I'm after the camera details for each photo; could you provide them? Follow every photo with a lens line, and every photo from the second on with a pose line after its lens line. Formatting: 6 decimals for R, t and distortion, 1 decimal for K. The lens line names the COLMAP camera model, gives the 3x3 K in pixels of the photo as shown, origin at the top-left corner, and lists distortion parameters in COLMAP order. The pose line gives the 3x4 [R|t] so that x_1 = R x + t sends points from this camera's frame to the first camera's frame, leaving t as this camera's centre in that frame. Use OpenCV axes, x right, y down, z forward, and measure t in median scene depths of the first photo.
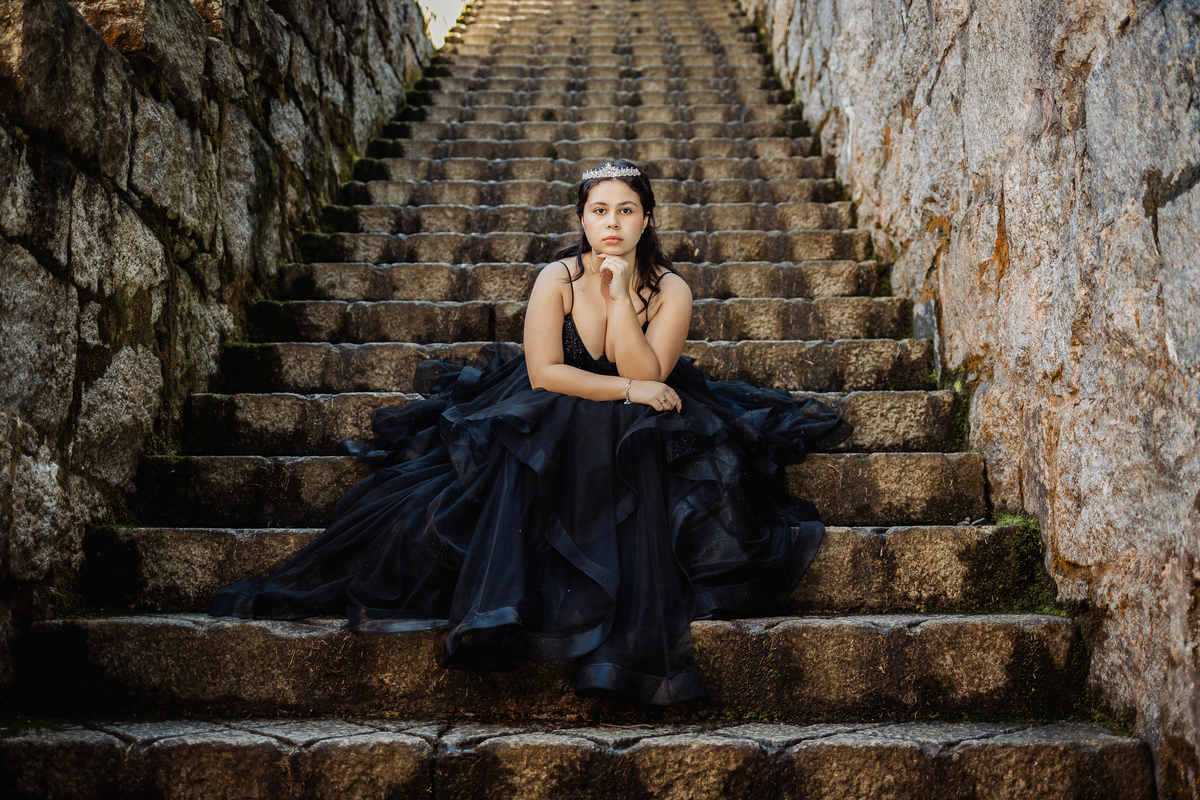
lens RADIAL K [[1223.4, 0, 603.4], [0, 1223.4, 378.5], [0, 0, 1]] dist [0.016501, 0.001922]
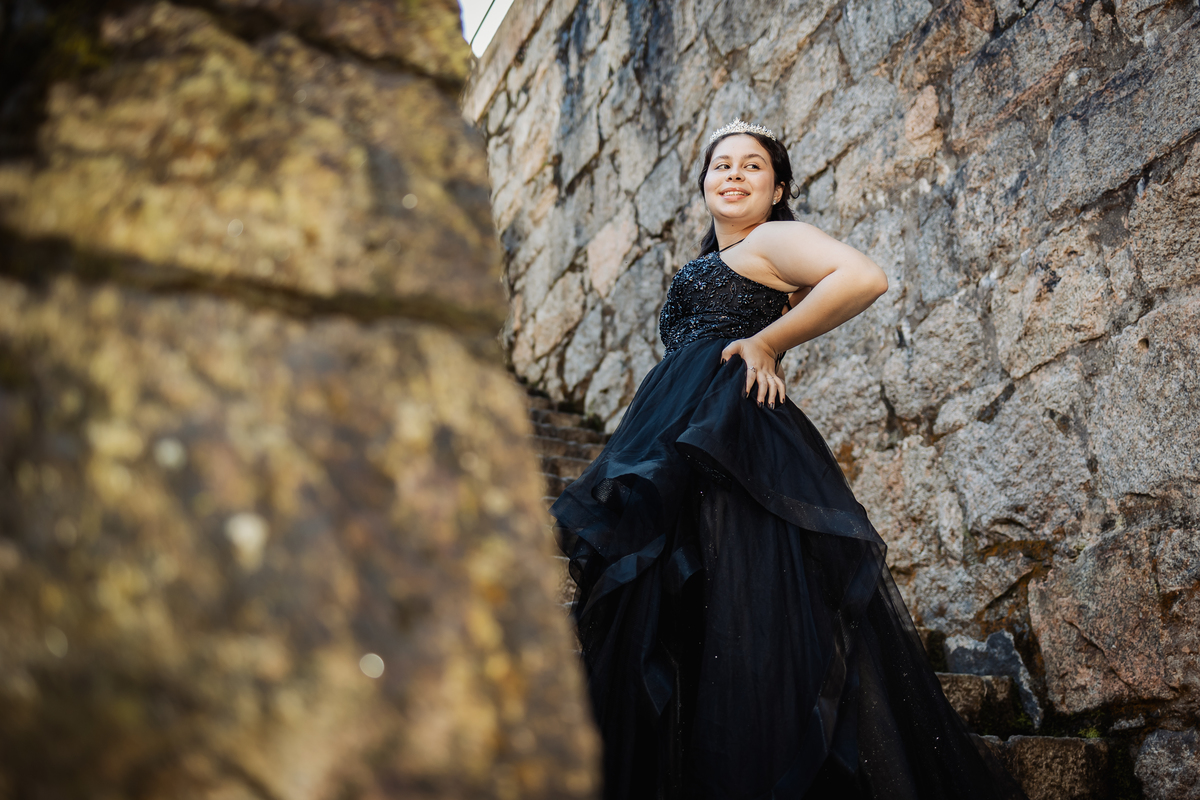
lens RADIAL K [[1223.4, 0, 603.4], [0, 1223.4, 378.5], [0, 0, 1]] dist [0.016501, 0.001922]
pose [[0.900253, 0.153968, 0.407233, -0.398011], [-0.036916, 0.959005, -0.280975, 0.021178], [-0.433799, 0.237915, 0.869031, 0.307557]]
